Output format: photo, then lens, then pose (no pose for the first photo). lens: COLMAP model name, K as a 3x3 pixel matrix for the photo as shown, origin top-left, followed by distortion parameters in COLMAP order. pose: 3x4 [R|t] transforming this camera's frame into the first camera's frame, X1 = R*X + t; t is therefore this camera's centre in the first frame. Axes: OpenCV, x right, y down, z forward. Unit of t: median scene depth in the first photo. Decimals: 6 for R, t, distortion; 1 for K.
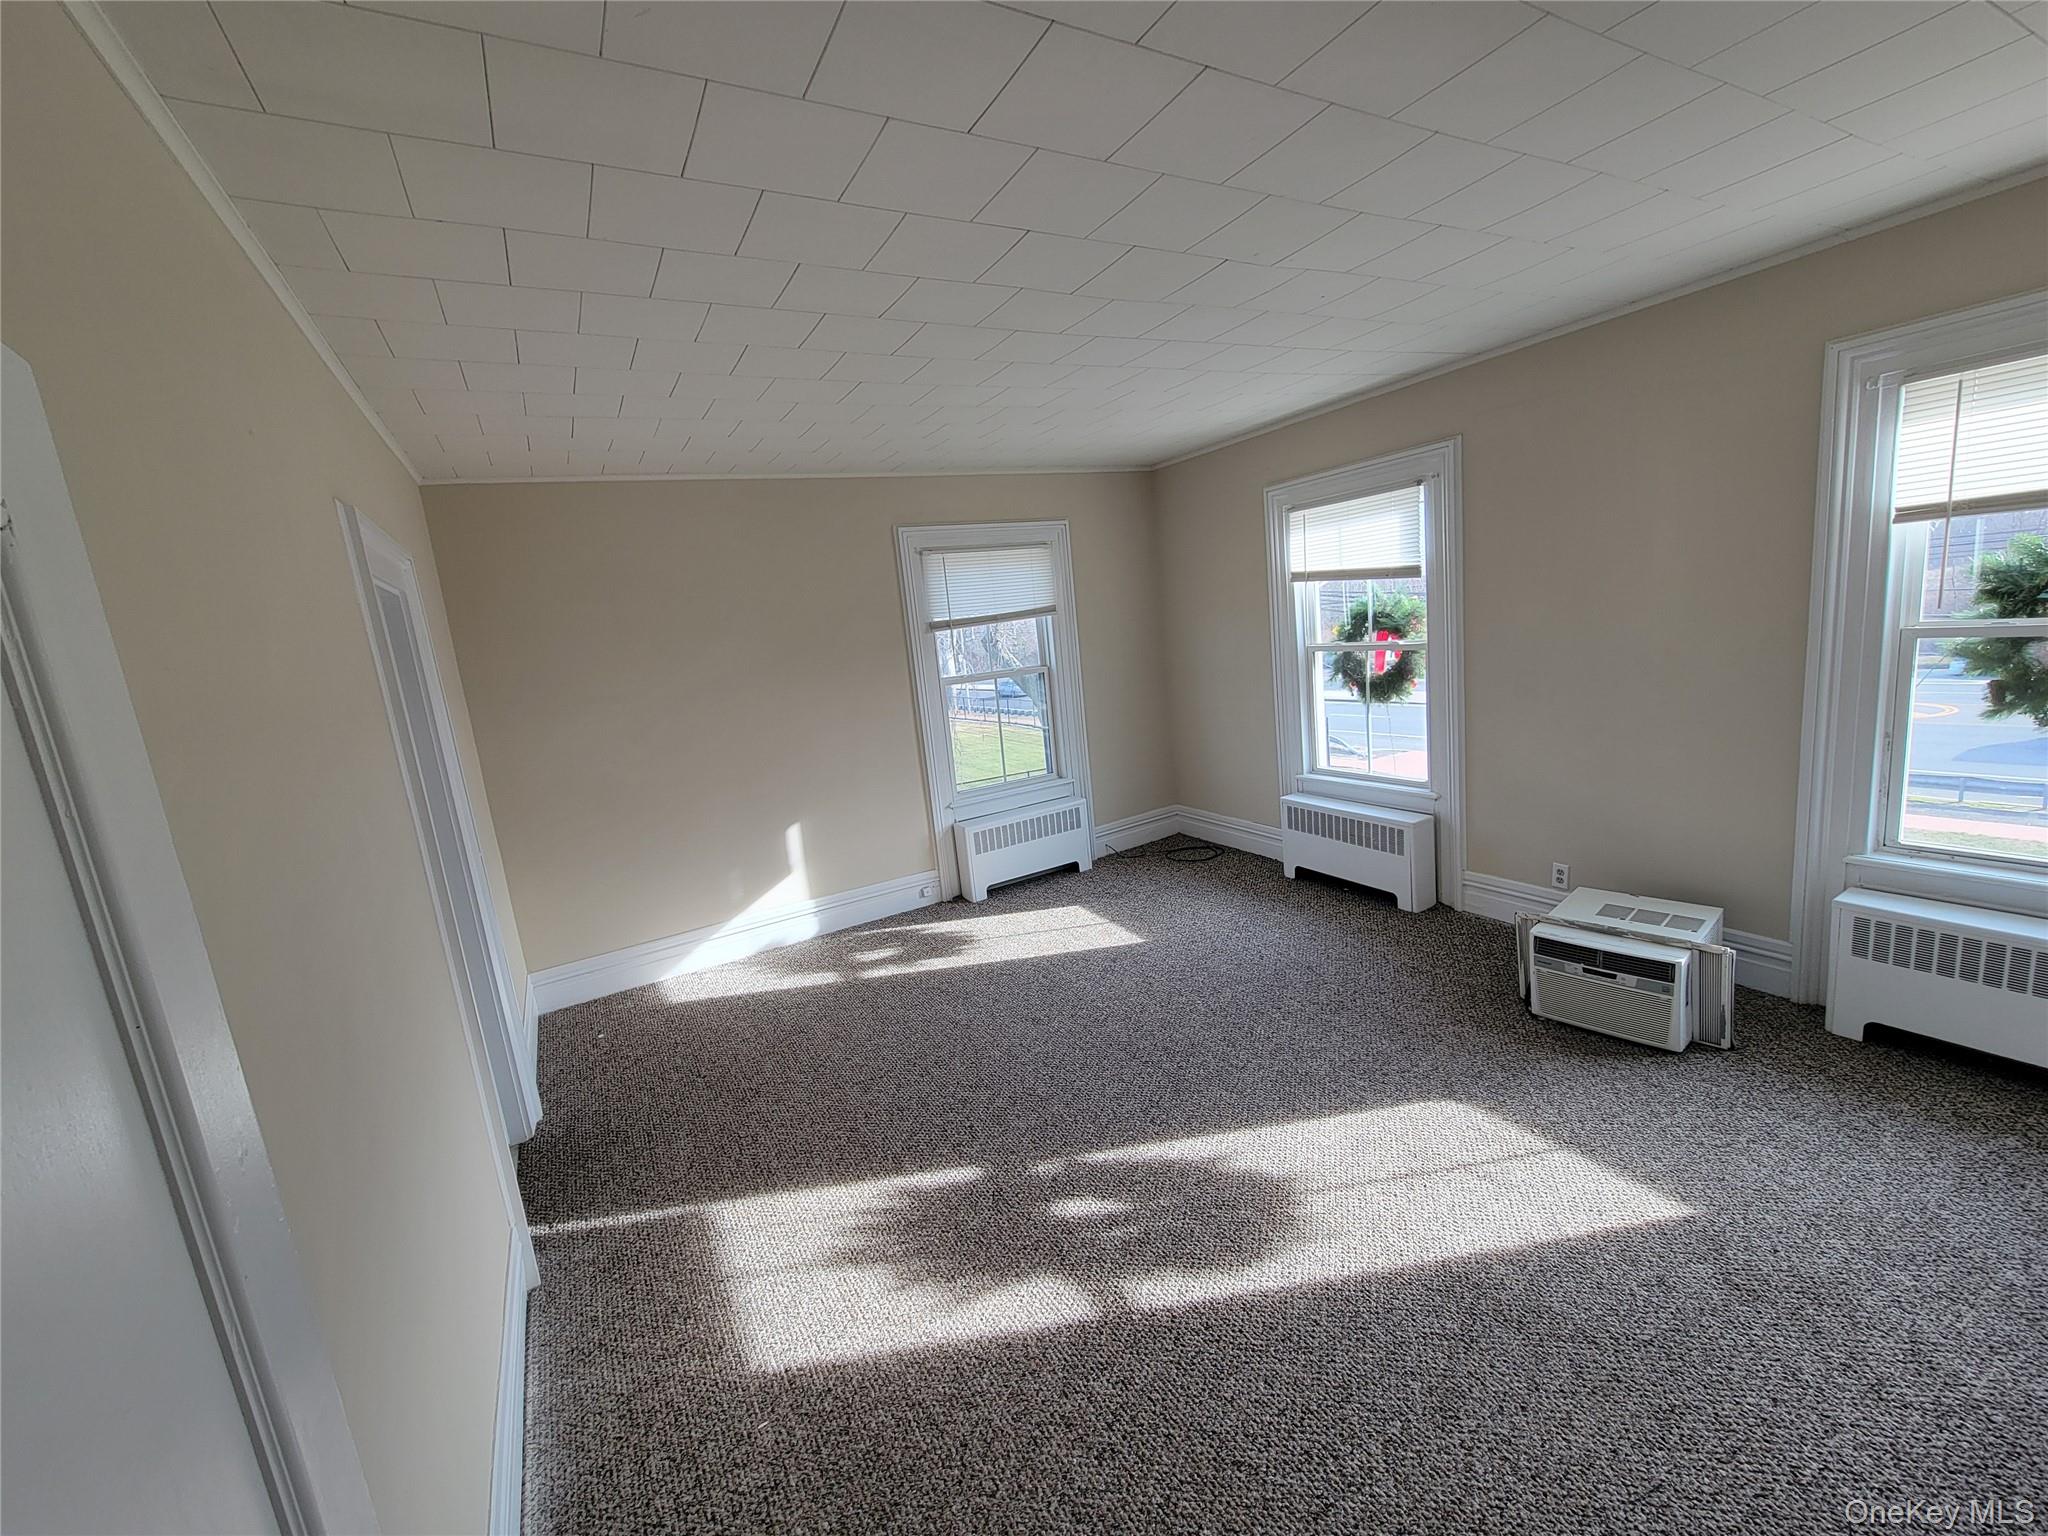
lens RADIAL K [[834.0, 0, 1027.9], [0, 834.0, 771.8], [0, 0, 1]] dist [-0.000459, -0.000129]
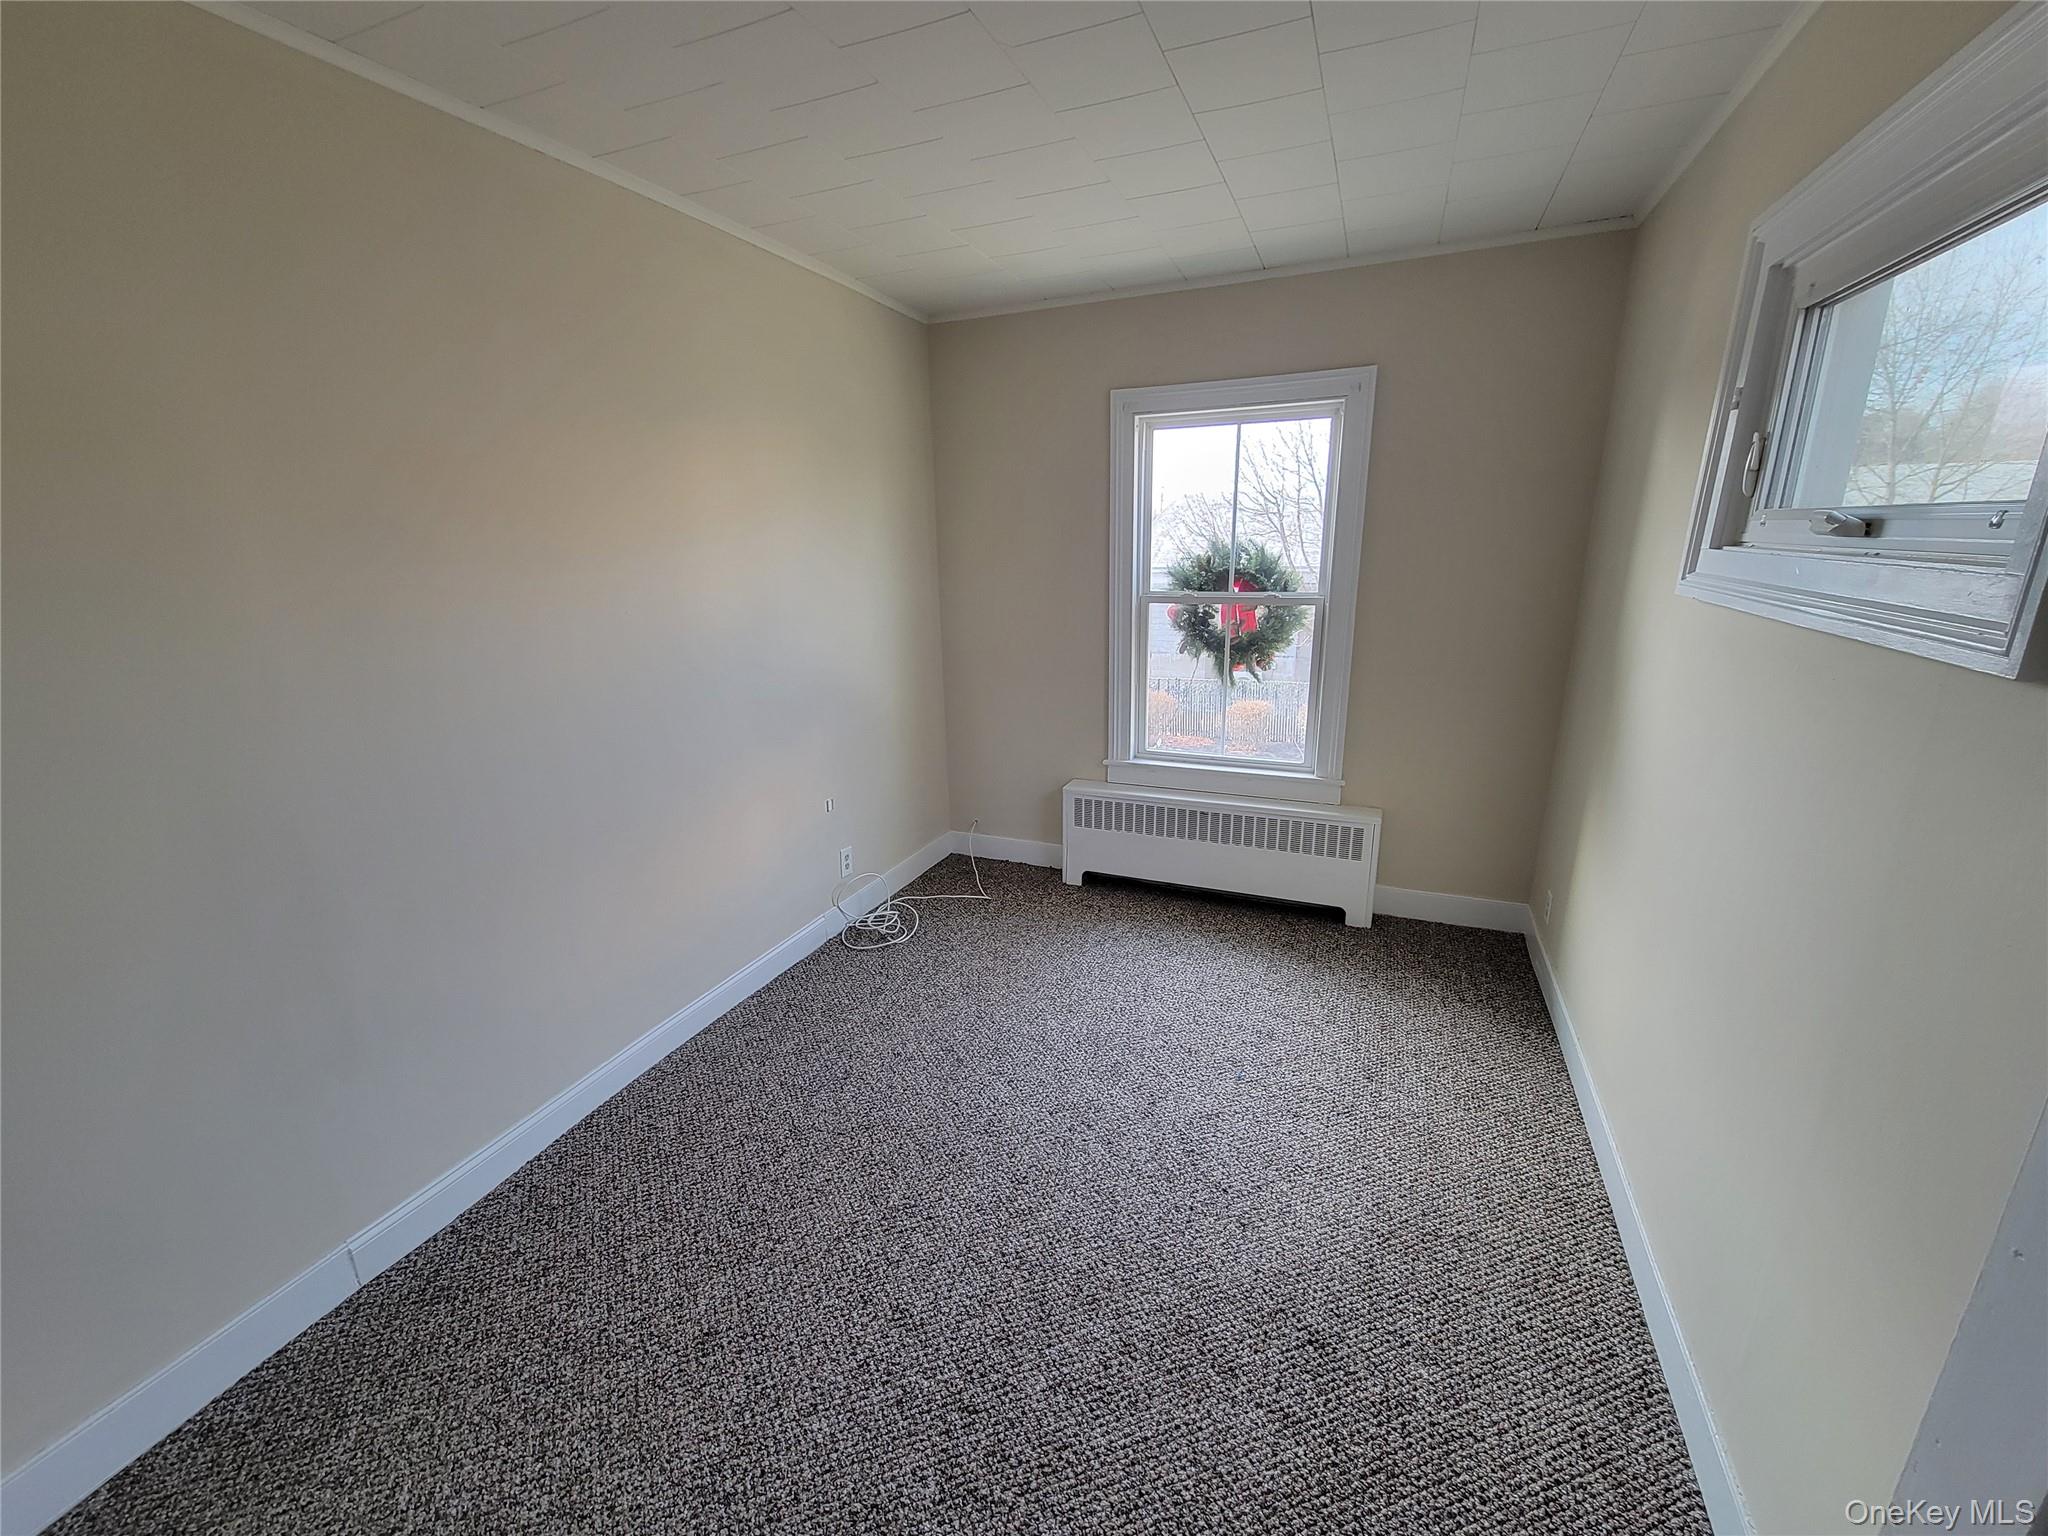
lens RADIAL K [[834.0, 0, 1027.9], [0, 834.0, 771.8], [0, 0, 1]] dist [-0.000459, -0.000129]
pose [[0.773816, -0.087230, 0.627375, -0.253777], [0.047545, 0.995677, 0.079795, -0.056658], [-0.631624, -0.031919, 0.774618, 0.471063]]
